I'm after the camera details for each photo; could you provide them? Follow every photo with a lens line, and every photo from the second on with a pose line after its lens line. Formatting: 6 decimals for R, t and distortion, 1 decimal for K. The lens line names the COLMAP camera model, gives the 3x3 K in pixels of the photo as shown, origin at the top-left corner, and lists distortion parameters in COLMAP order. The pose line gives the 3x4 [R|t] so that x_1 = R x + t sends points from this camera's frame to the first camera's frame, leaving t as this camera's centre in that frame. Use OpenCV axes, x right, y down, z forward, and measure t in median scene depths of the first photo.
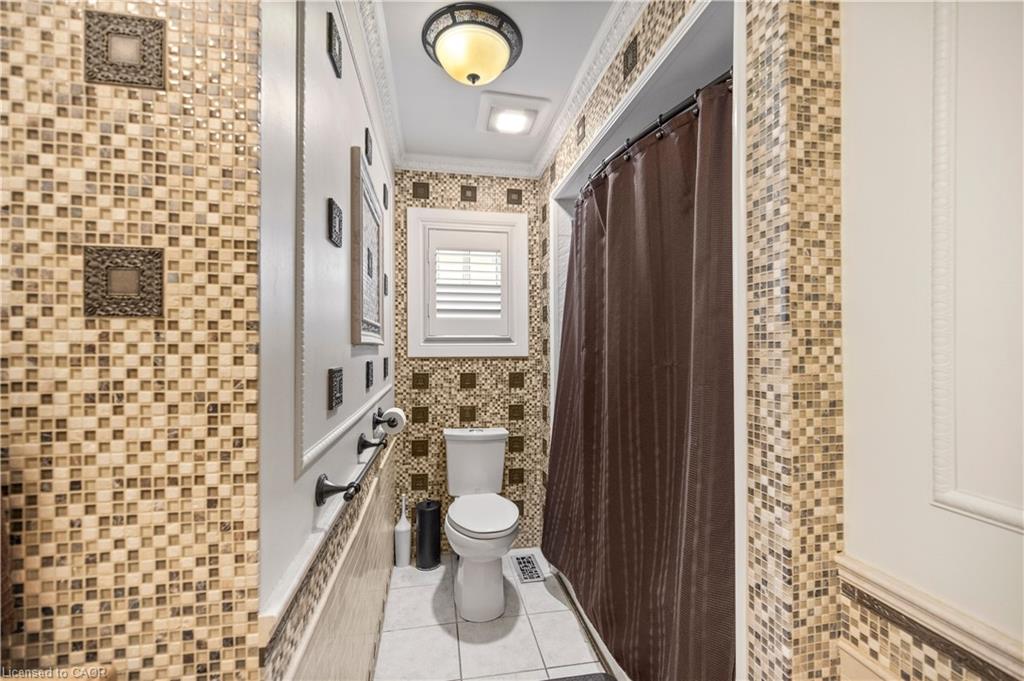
lens RADIAL K [[419.0, 0, 517.9], [0, 419.0, 347.3], [0, 0, 1]] dist [-0.002665, 0.000111]
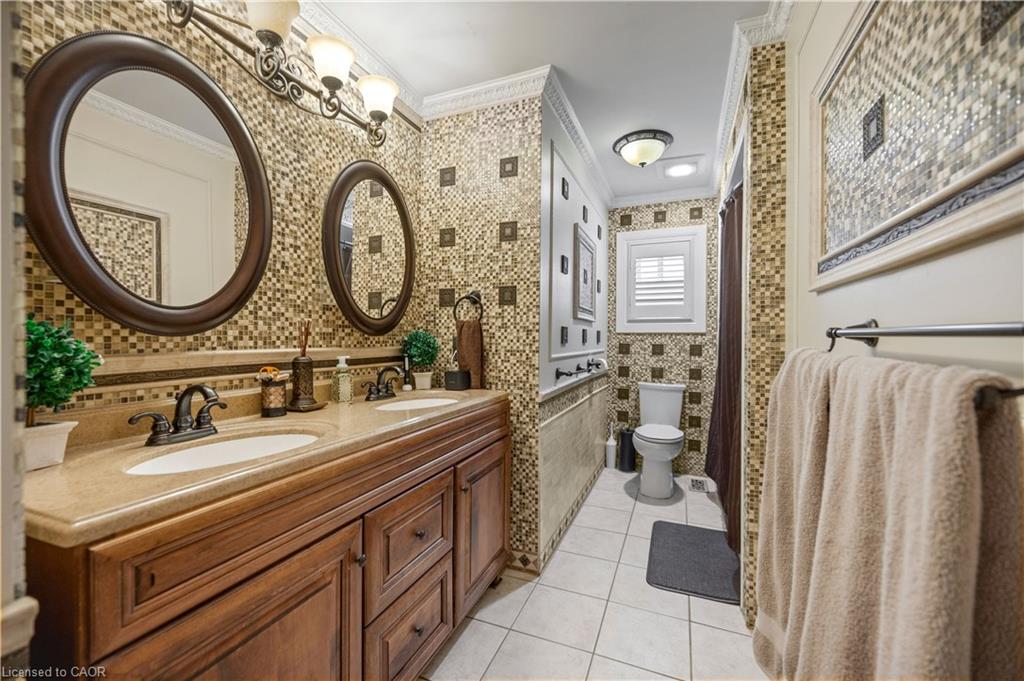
lens RADIAL K [[419.0, 0, 512.1], [0, 419.0, 341.7], [0, 0, 1]] dist [-0.002665, 0.000111]
pose [[0.836761, 0.009803, -0.547480, 0.789400], [-0.008719, 0.999952, 0.004580, 0.165609], [0.547499, 0.000941, 0.836806, -1.469181]]
